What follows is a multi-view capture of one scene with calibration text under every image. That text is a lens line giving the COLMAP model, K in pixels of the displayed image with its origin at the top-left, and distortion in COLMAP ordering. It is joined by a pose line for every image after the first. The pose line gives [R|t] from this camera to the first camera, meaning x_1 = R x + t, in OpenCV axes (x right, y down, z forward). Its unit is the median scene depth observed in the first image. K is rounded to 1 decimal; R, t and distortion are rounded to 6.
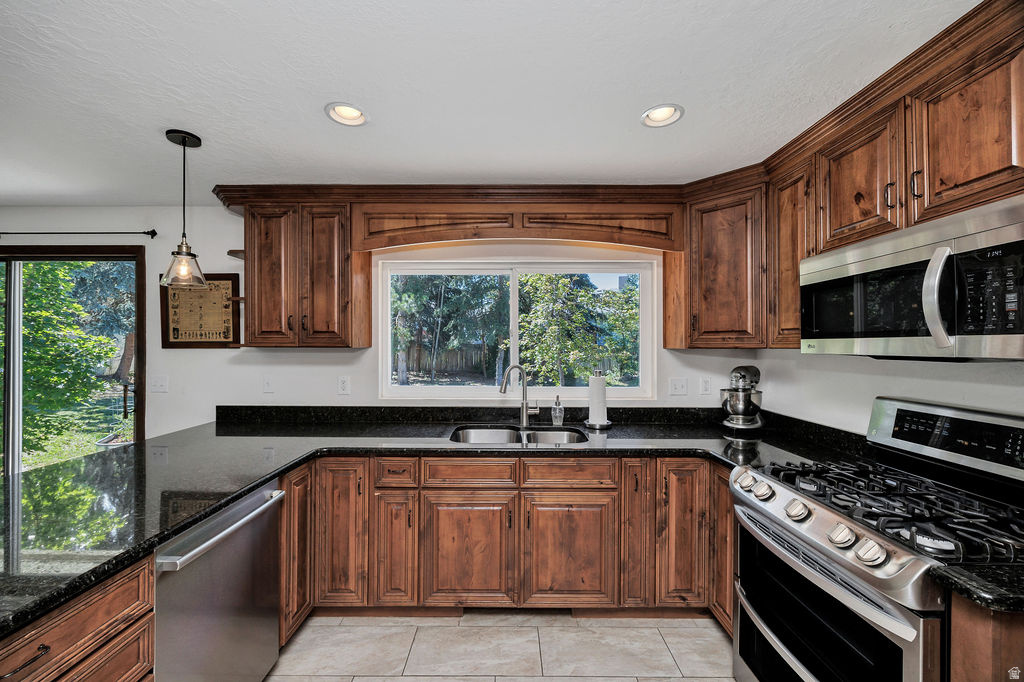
lens RADIAL K [[403.2, 0, 509.4], [0, 403.2, 342.0], [0, 0, 1]] dist [0.001223, 0.000300]
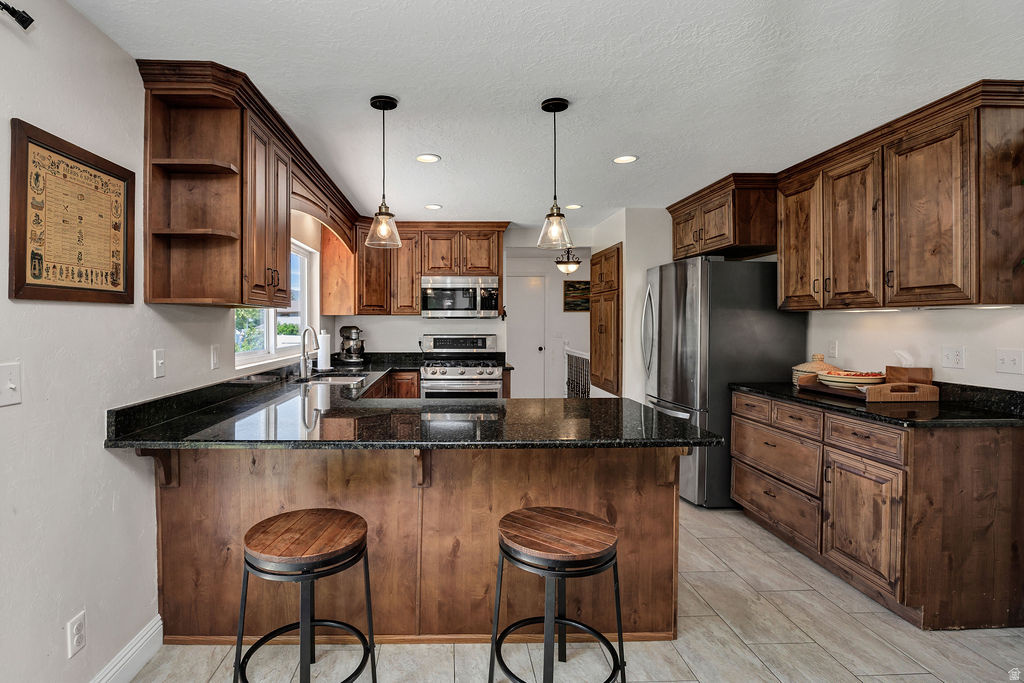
lens RADIAL K [[493.2, 0, 476.1], [0, 493.2, 331.3], [0, 0, 1]] dist [-0.022688, -0.000394]
pose [[-0.060116, -0.018299, 0.998024, -1.566467], [-0.005770, 0.999822, 0.017984, 0.043039], [-0.998175, -0.004677, -0.060211, 0.627590]]
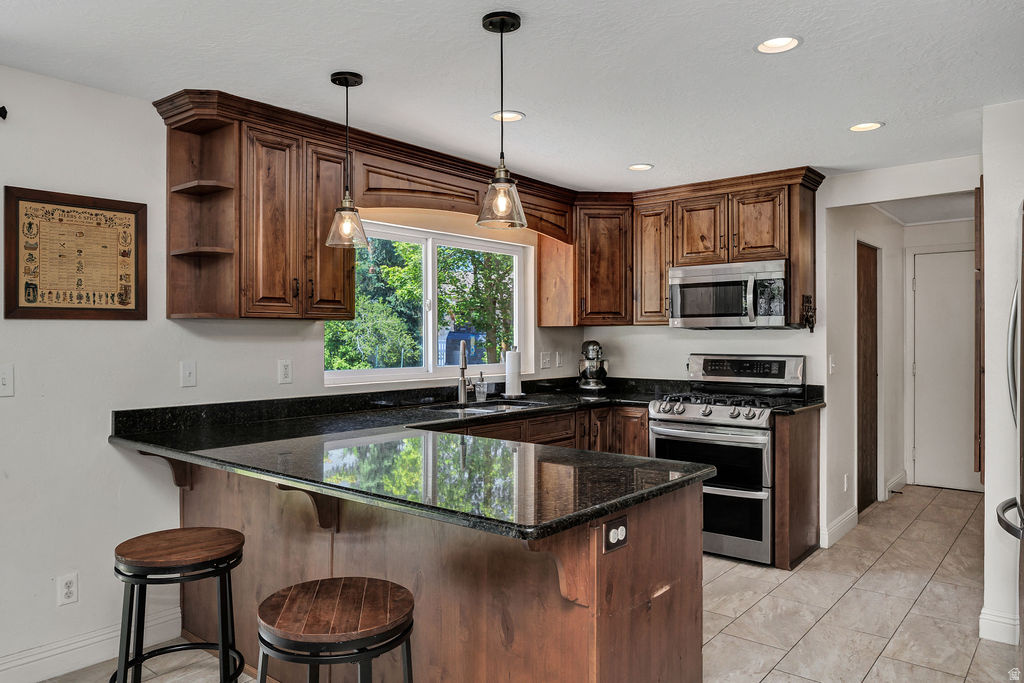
lens RADIAL K [[722.4, 0, 514.8], [0, 722.4, 340.2], [0, 0, 1]] dist [-0.003251, 0.001706]
pose [[0.621786, -0.005192, 0.783170, -1.365344], [-0.001915, 0.999965, 0.008150, 0.041667], [-0.783185, -0.006568, 0.621754, -0.207669]]
